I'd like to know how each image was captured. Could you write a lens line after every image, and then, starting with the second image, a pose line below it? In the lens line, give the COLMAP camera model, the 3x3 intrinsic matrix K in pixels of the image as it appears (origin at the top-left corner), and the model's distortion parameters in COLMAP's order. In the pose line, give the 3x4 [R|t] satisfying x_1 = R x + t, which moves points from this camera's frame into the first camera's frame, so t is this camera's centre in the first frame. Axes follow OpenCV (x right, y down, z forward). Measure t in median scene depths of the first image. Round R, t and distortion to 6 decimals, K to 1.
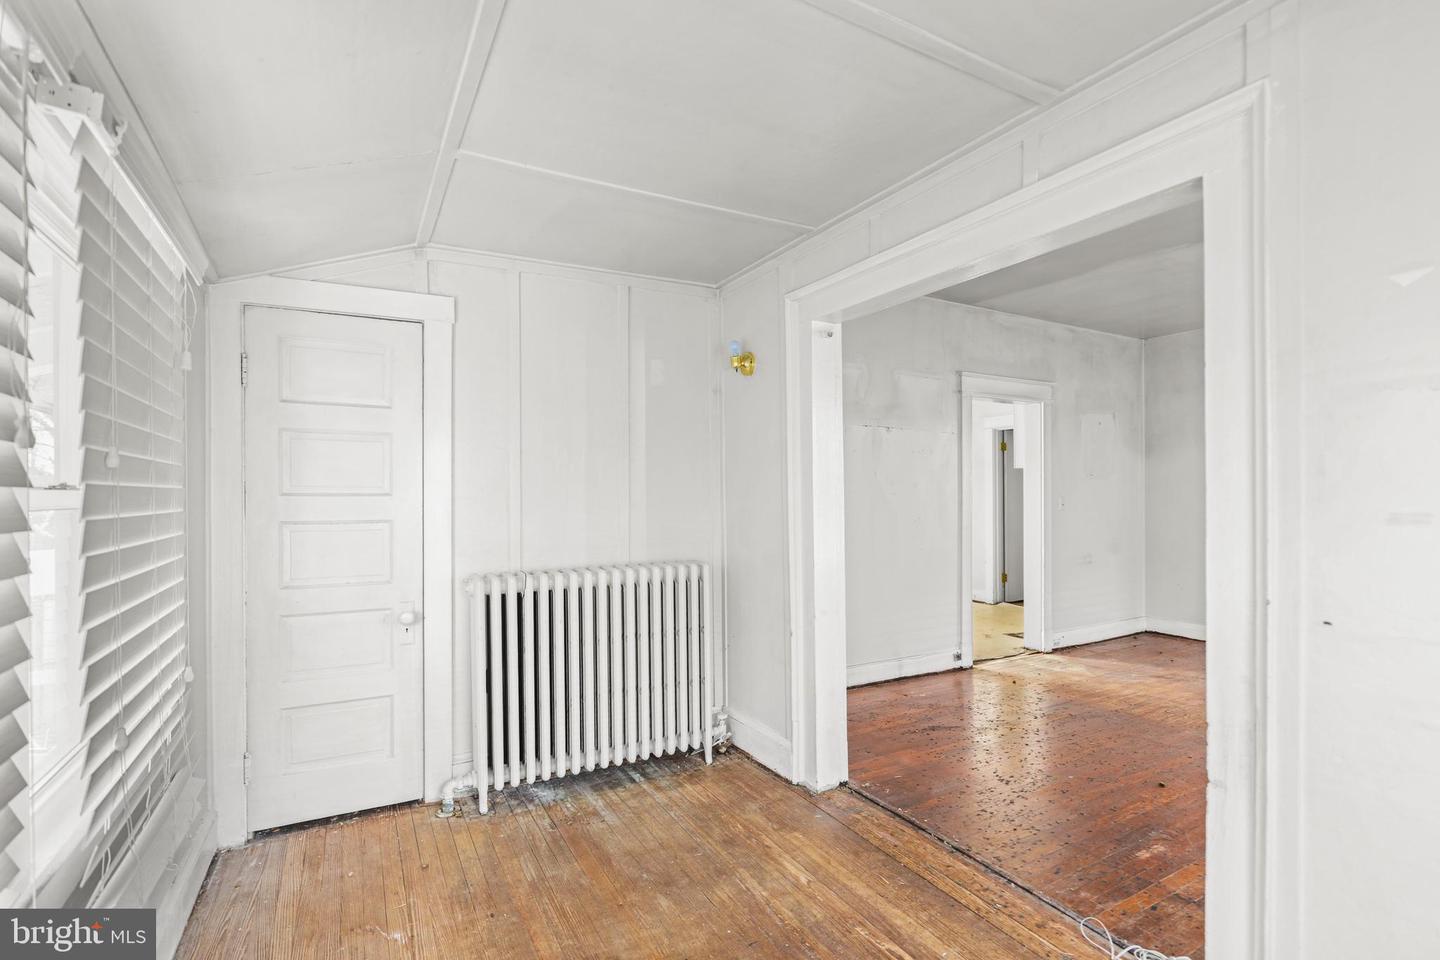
lens RADIAL K [[672.0, 0, 718.7], [0, 672.0, 488.1], [0, 0, 1]] dist [0.000615, 0.000150]
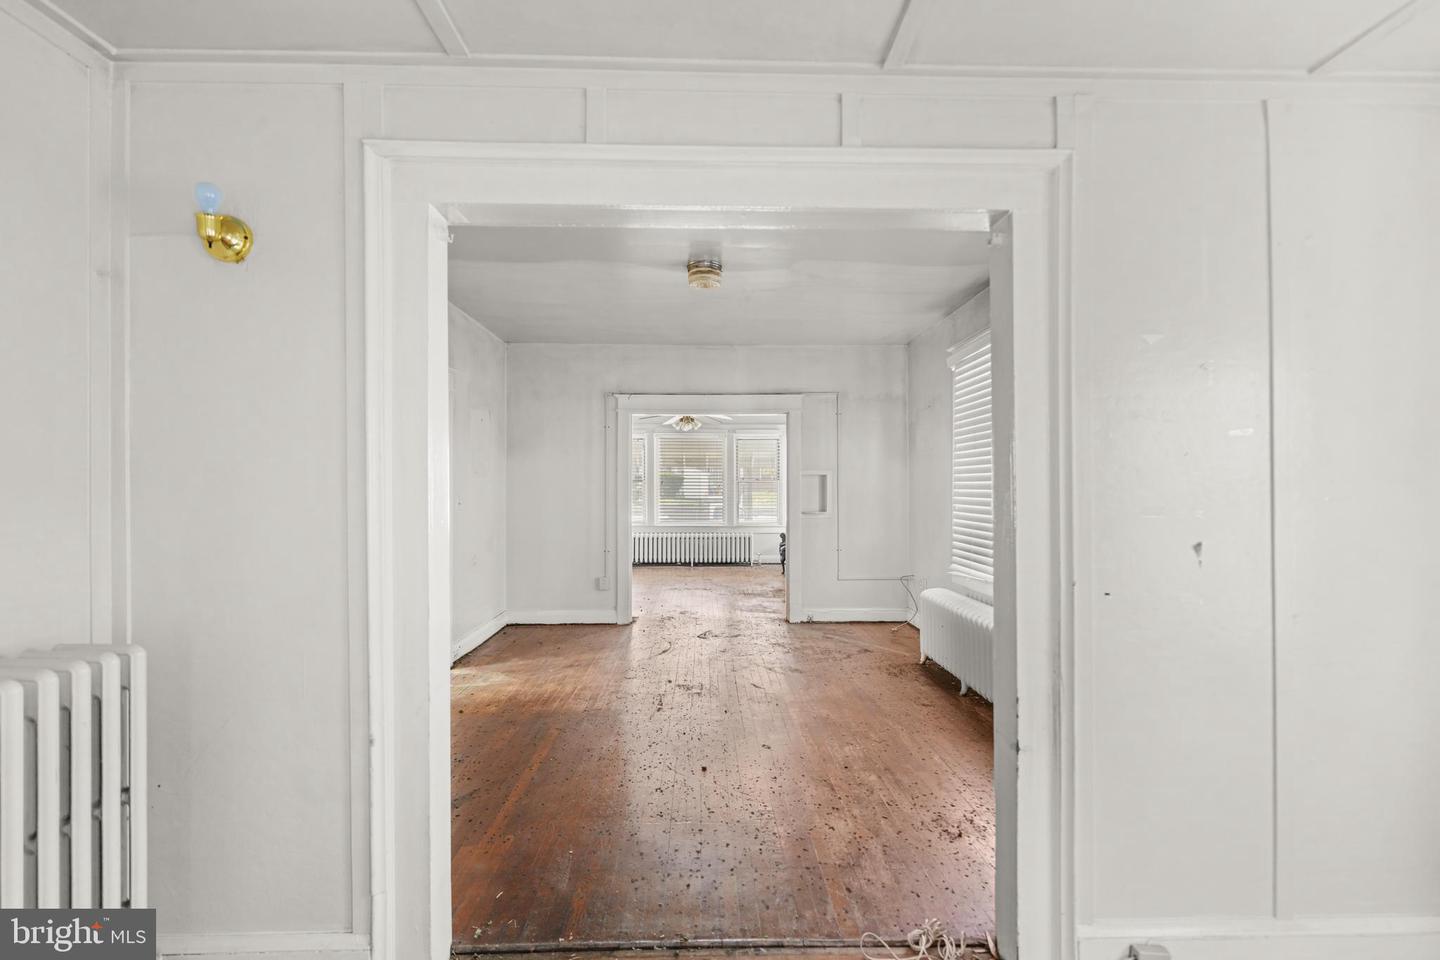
lens RADIAL K [[669.7, 0, 720.0], [0, 669.7, 480.0], [0, 0, 1]] dist [-0.000774, -0.000513]
pose [[0.461743, 0.013287, 0.886914, -0.263254], [-0.007005, 0.999911, -0.011334, 0.001466], [-0.886986, -0.000979, 0.461795, 0.490166]]
